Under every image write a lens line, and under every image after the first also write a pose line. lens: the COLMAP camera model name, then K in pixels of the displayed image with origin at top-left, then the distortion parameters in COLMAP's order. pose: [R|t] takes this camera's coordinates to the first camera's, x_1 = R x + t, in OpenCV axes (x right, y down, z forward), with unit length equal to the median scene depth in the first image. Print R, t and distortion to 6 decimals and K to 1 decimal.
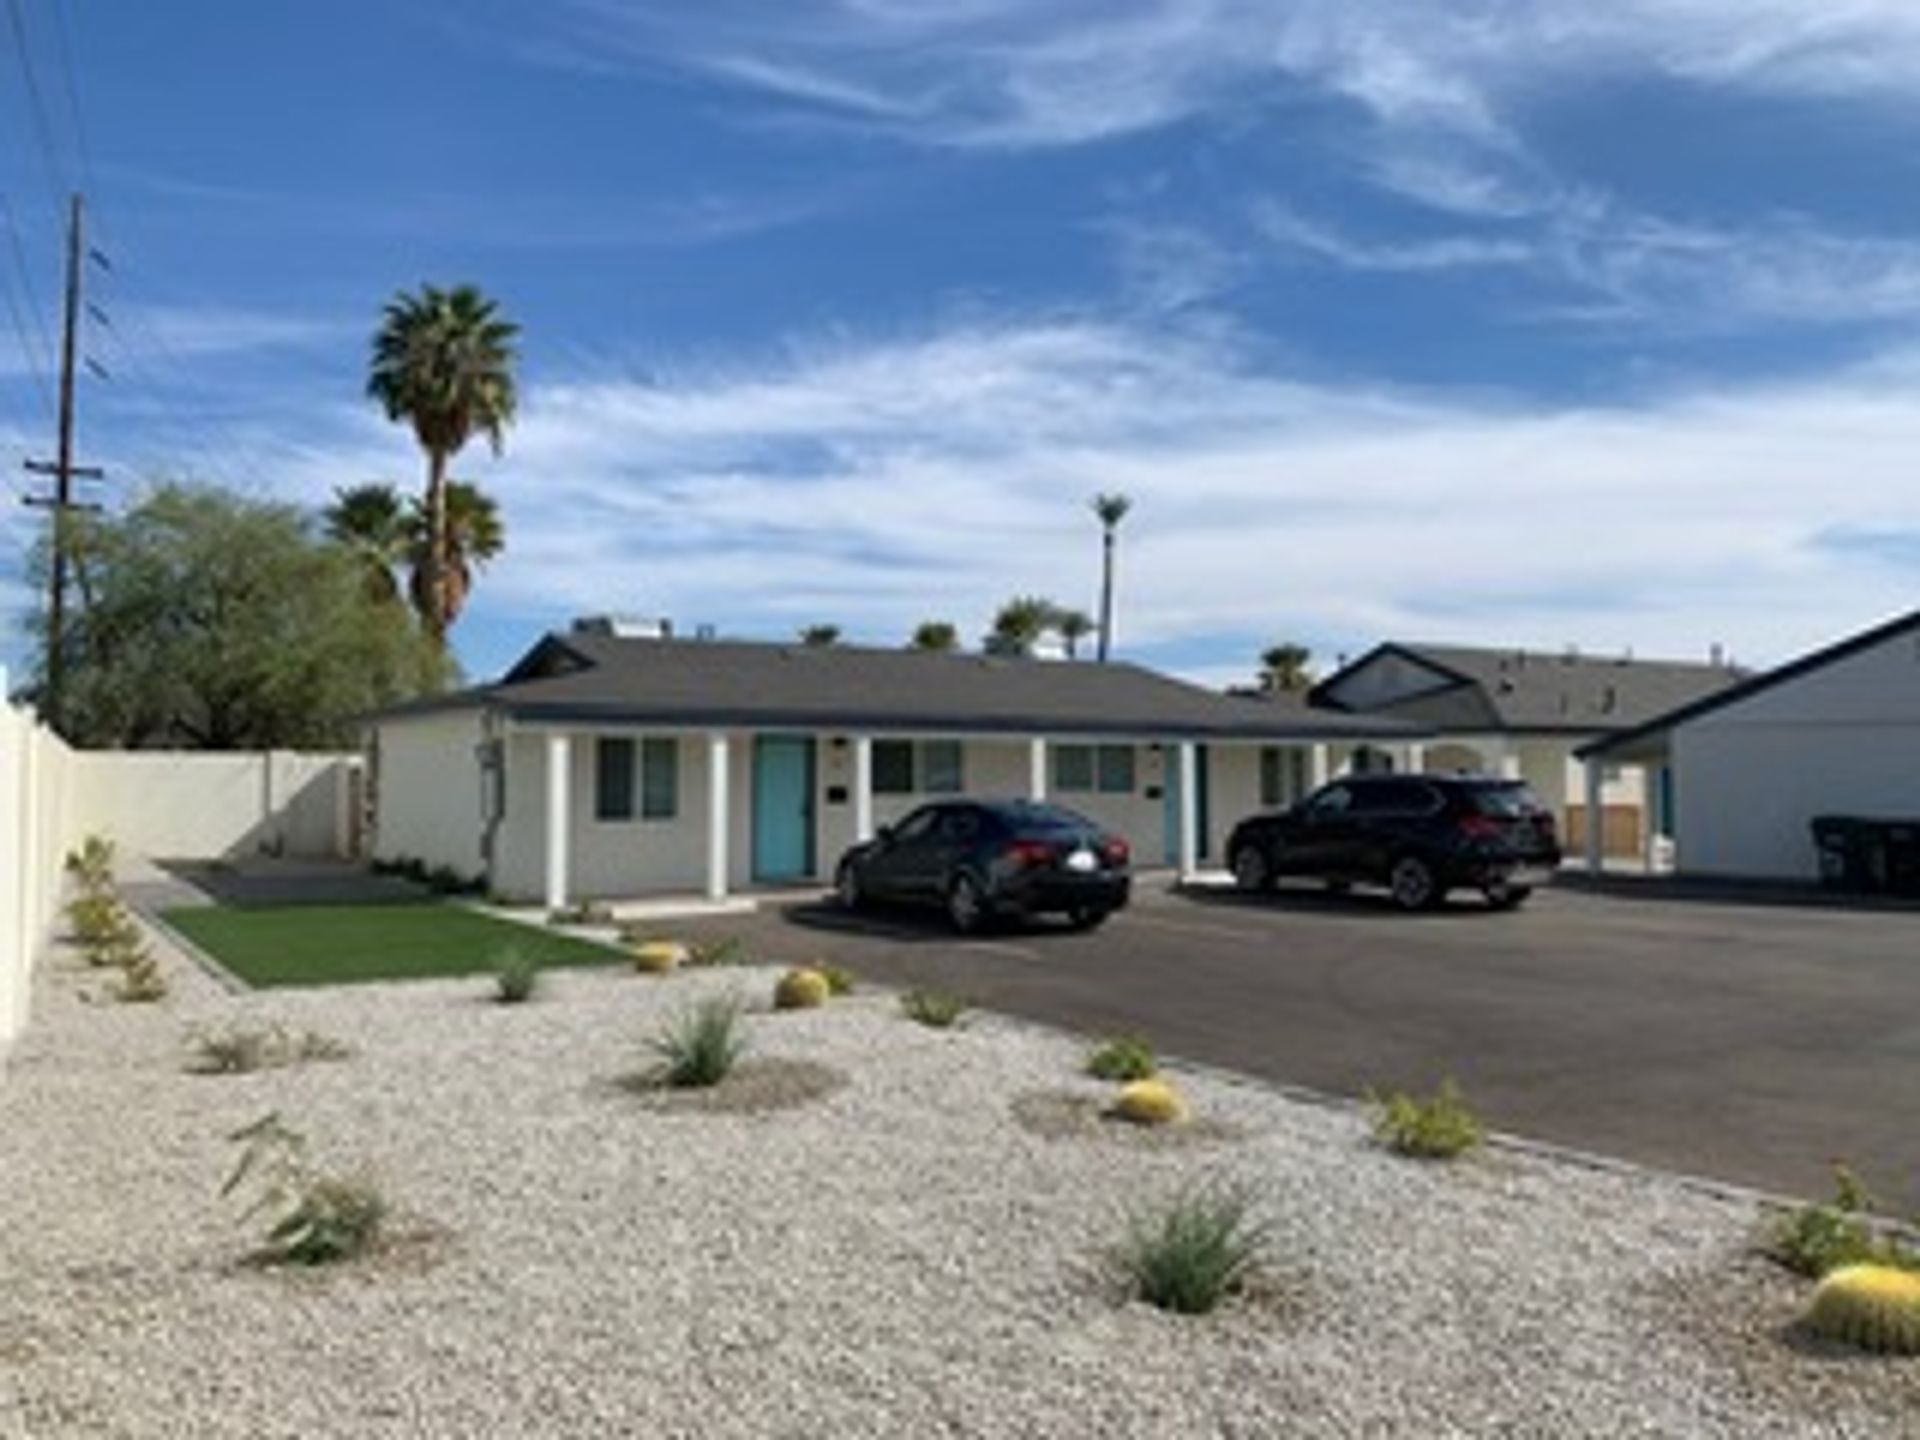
lens RADIAL K [[1446.0, 0, 960.0], [0, 1446.0, 720.0], [0, 0, 1]] dist [-0.000713, 0.002376]
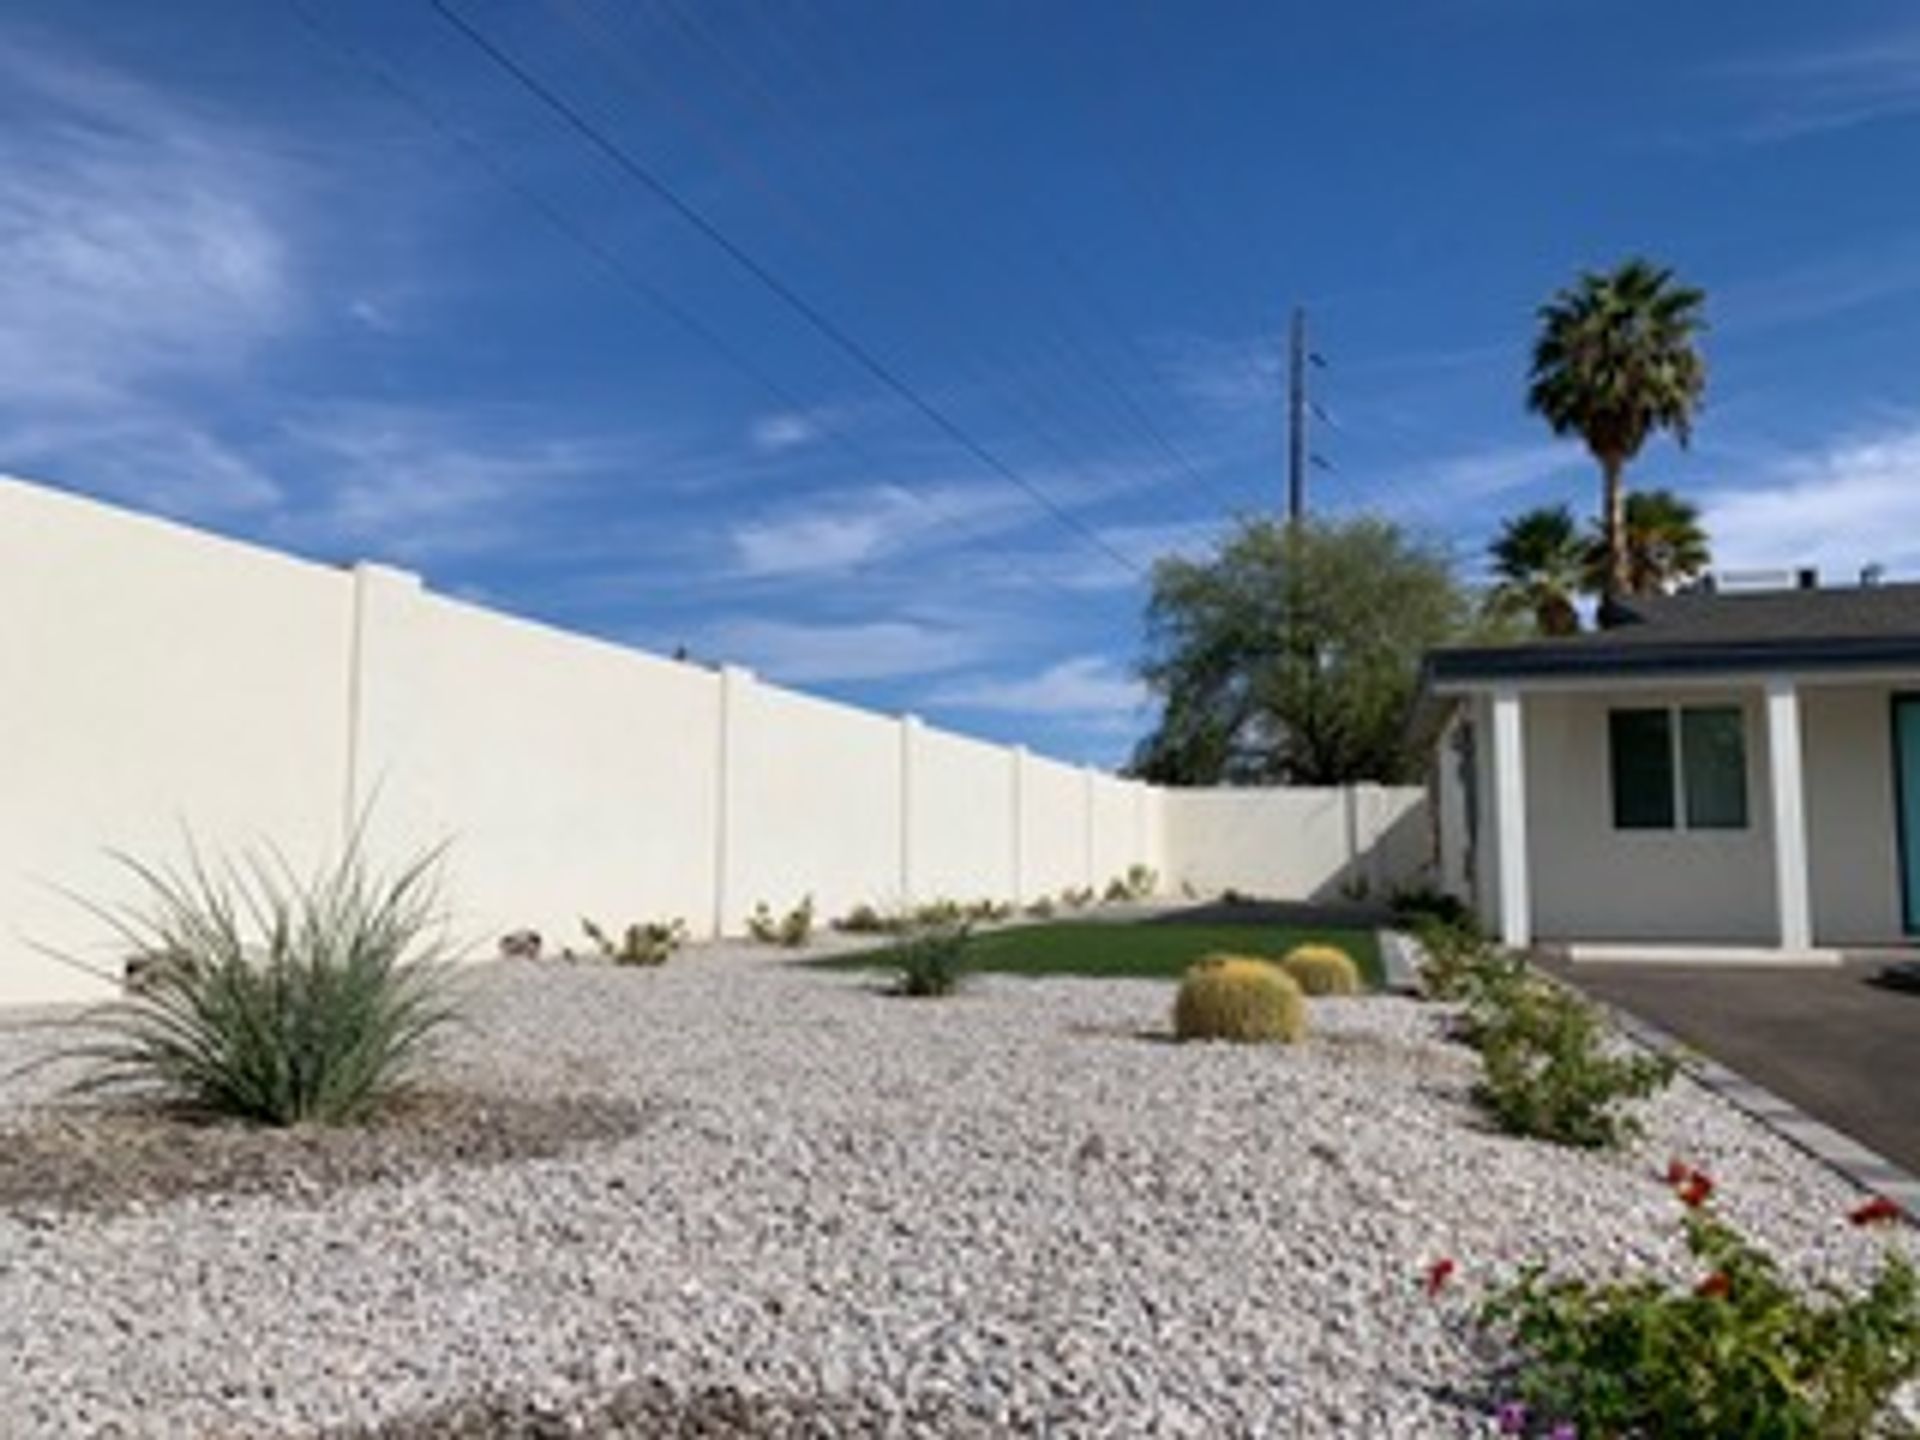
lens RADIAL K [[1446.0, 0, 960.0], [0, 1446.0, 720.0], [0, 0, 1]] dist [-0.000713, 0.002376]
pose [[0.647570, -0.069819, -0.758801, 0.032809], [0.018304, 0.996931, -0.076109, 0.029422], [0.761786, 0.035397, 0.646861, 0.147020]]
